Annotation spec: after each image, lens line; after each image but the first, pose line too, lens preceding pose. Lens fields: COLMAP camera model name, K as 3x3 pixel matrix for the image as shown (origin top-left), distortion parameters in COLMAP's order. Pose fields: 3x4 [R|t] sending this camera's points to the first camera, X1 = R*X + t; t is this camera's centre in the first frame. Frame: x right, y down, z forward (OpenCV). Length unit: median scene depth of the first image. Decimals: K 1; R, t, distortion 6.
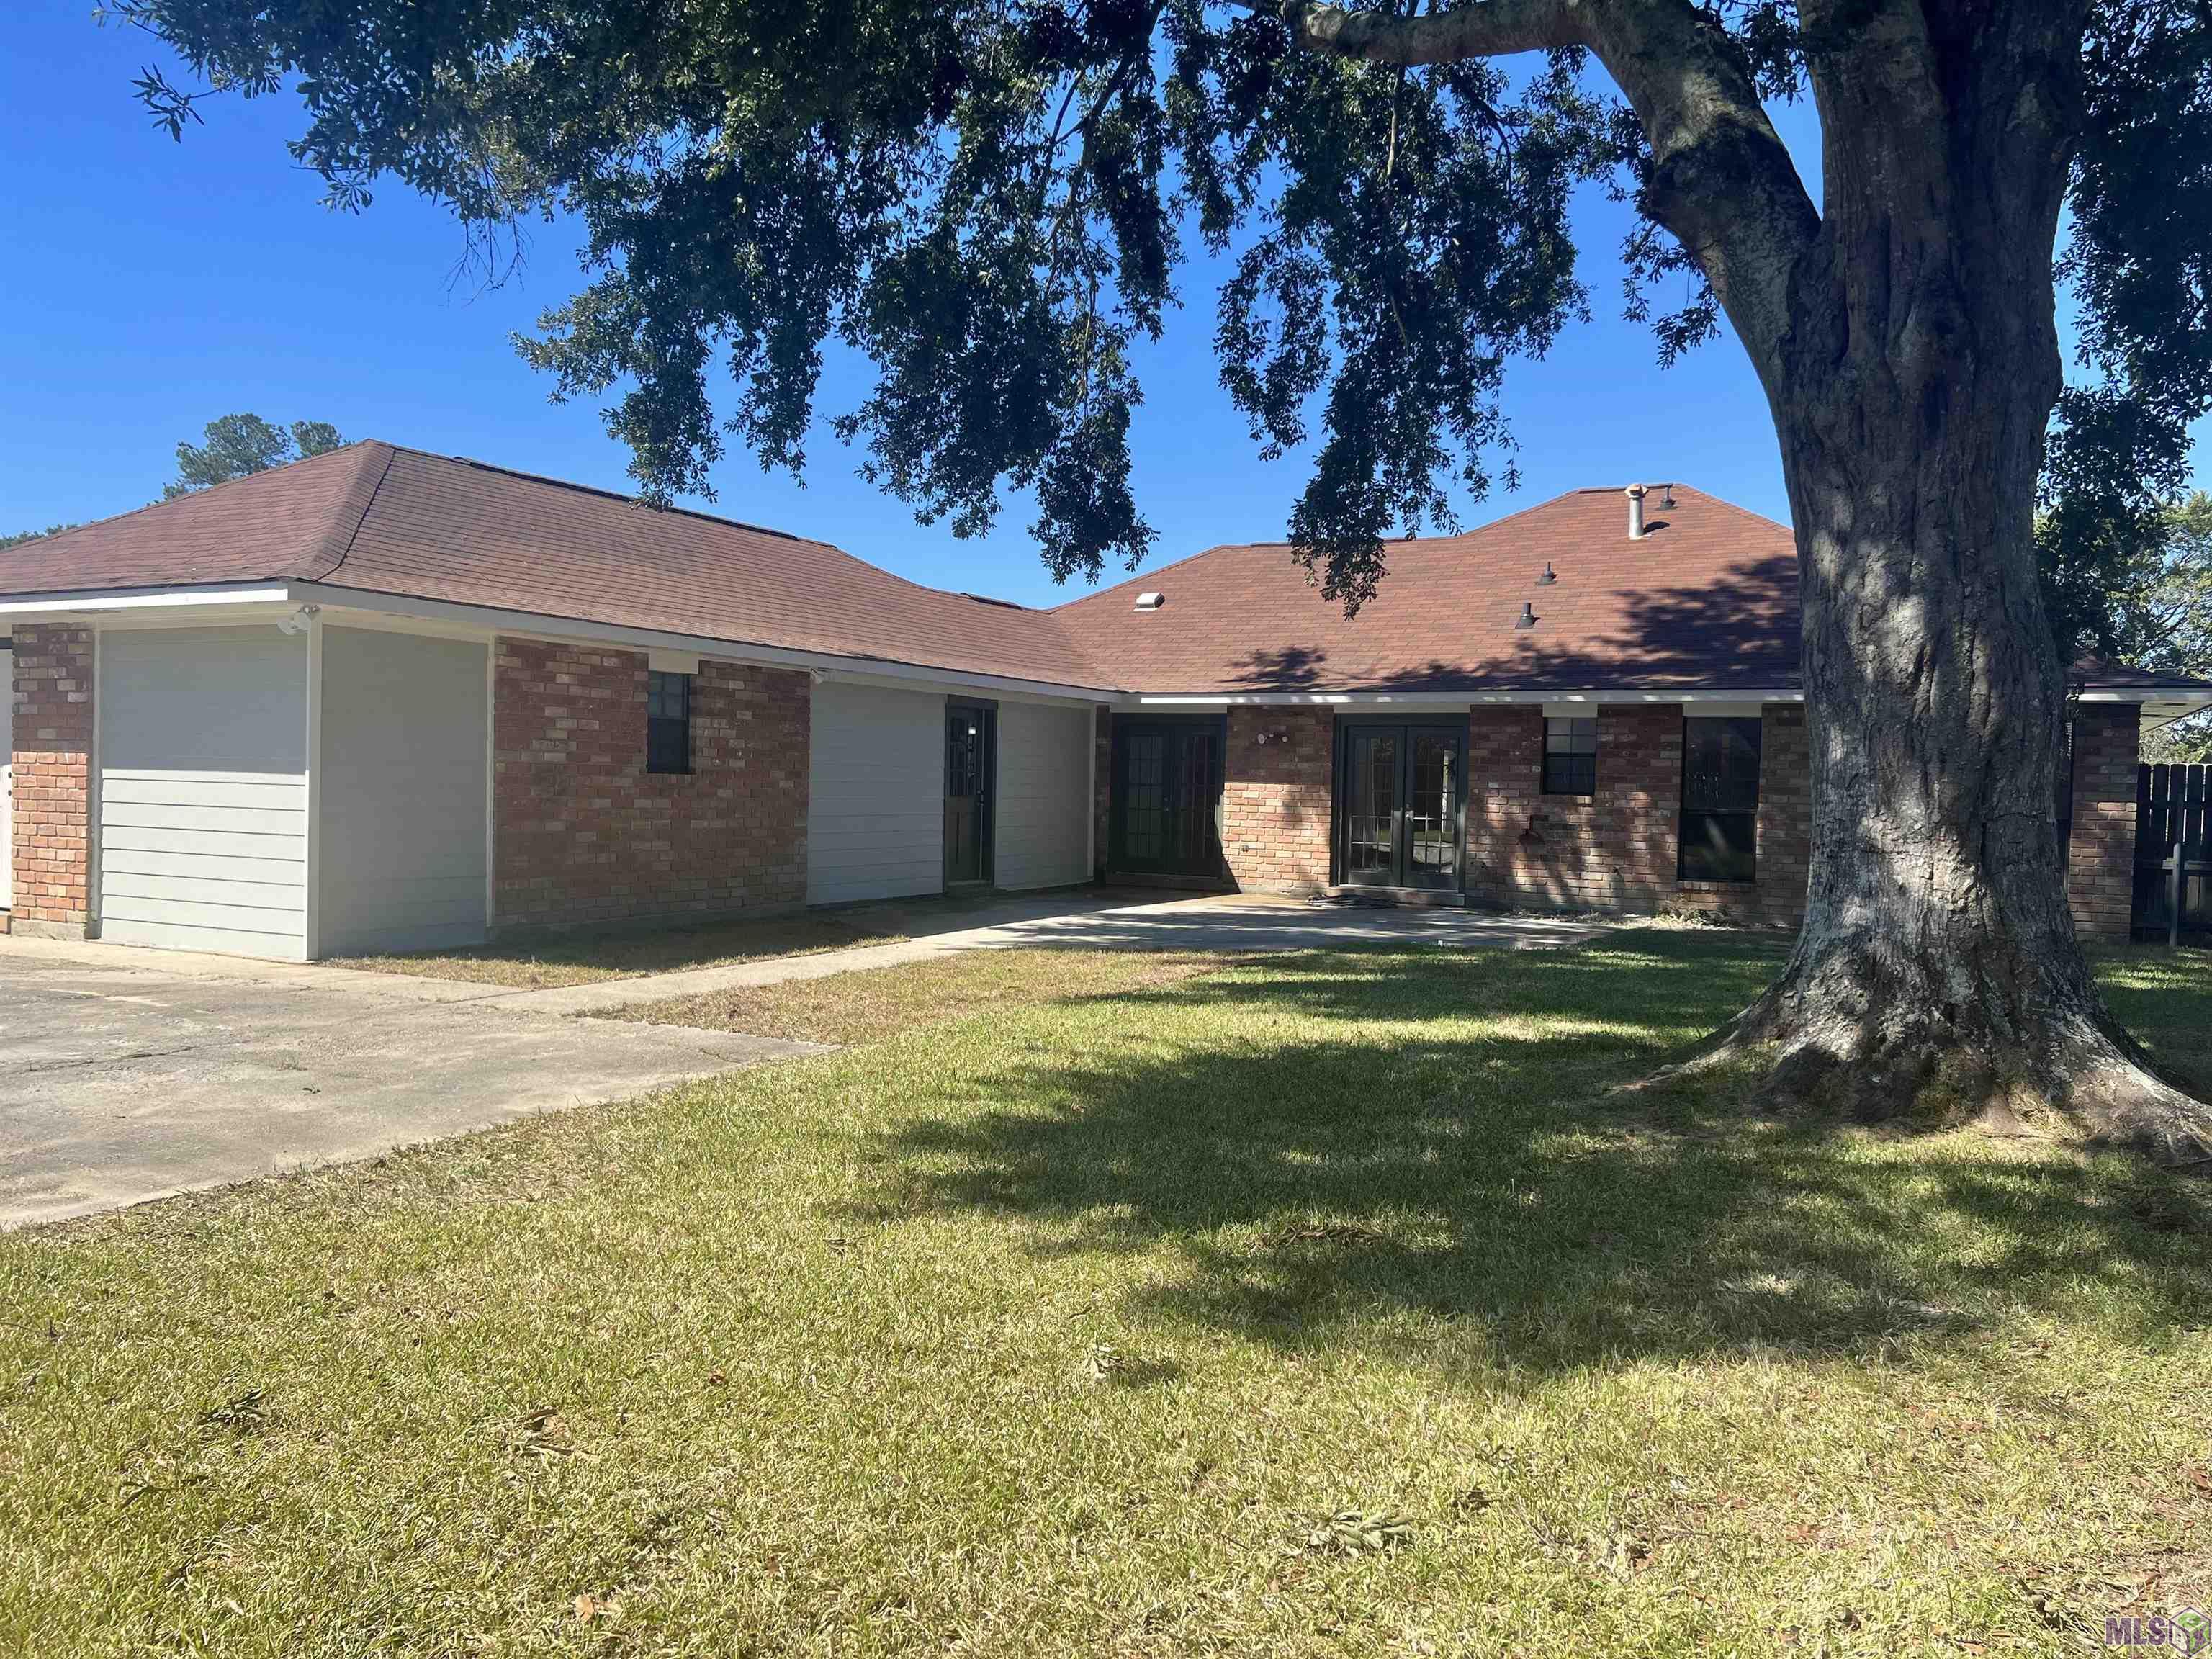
lens RADIAL K [[1654.3, 0, 1119.7], [0, 1654.3, 819.5], [0, 0, 1]] dist [0.071778, -0.074967]
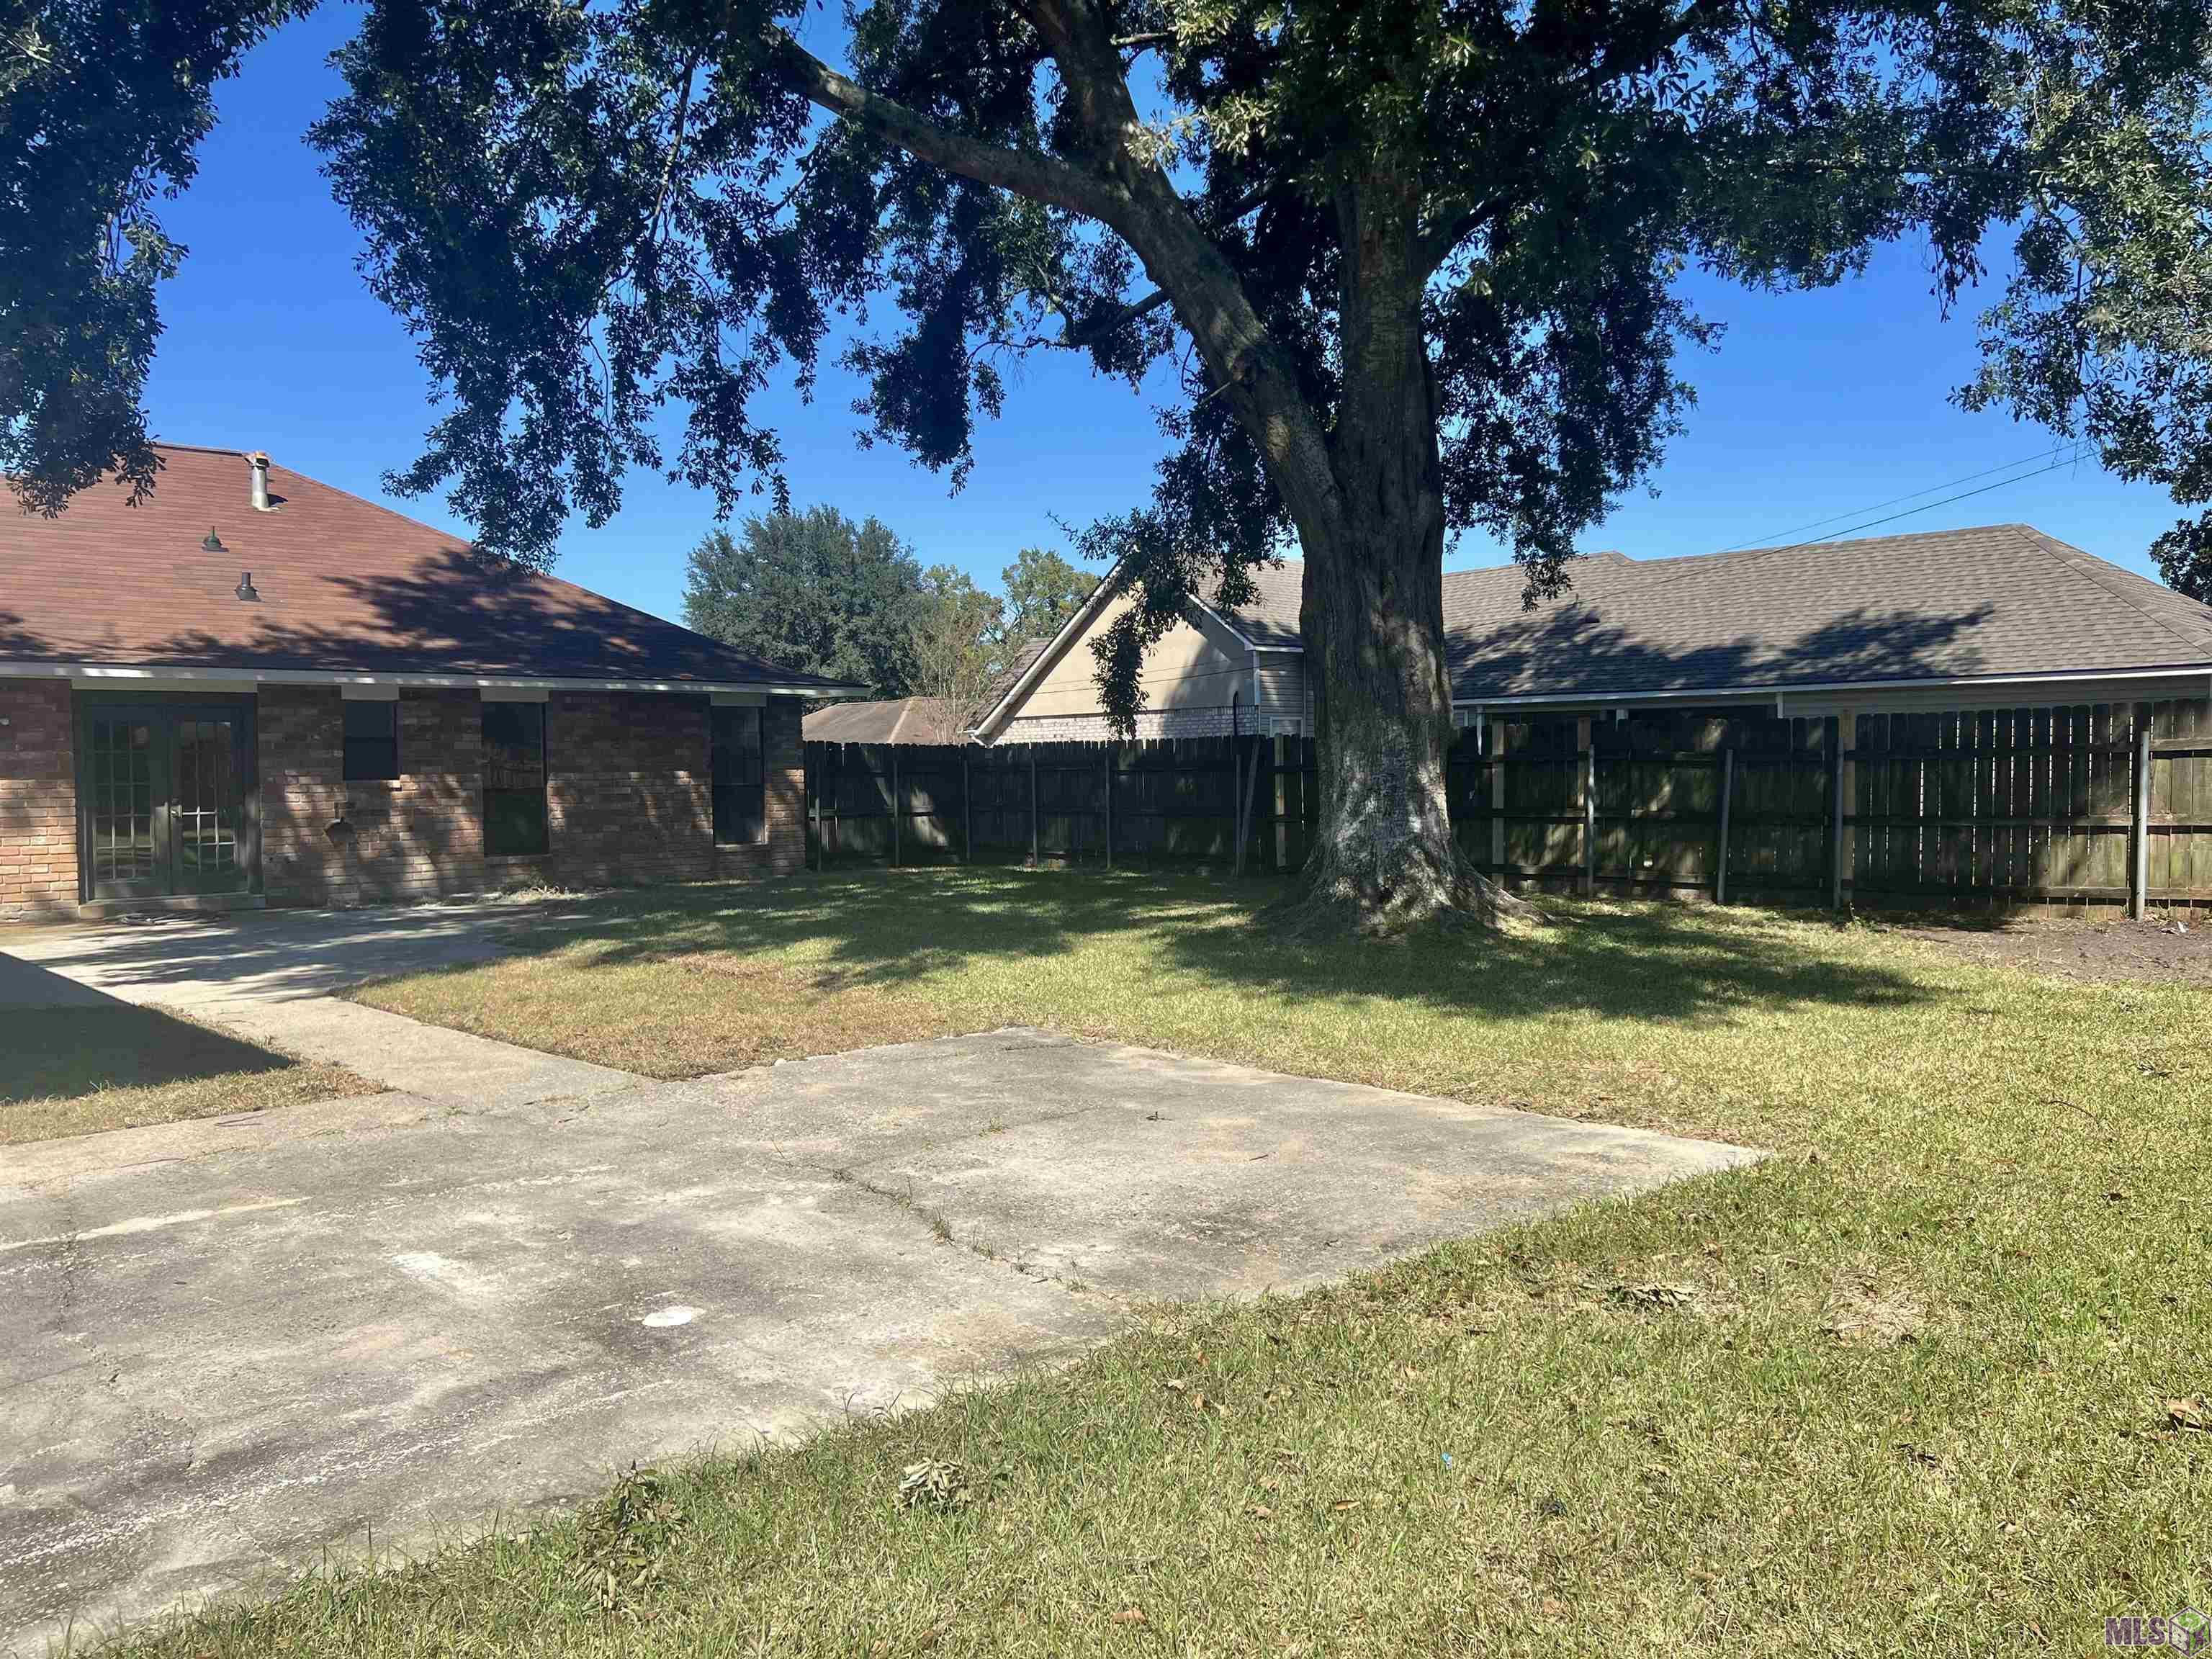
lens RADIAL K [[1654.3, 0, 1119.7], [0, 1654.3, 819.5], [0, 0, 1]] dist [0.071778, -0.074967]
pose [[0.323969, -0.055996, 0.944409, -0.505763], [0.043227, 0.998080, 0.044350, -0.016005], [-0.945080, 0.026456, 0.325768, 0.268078]]
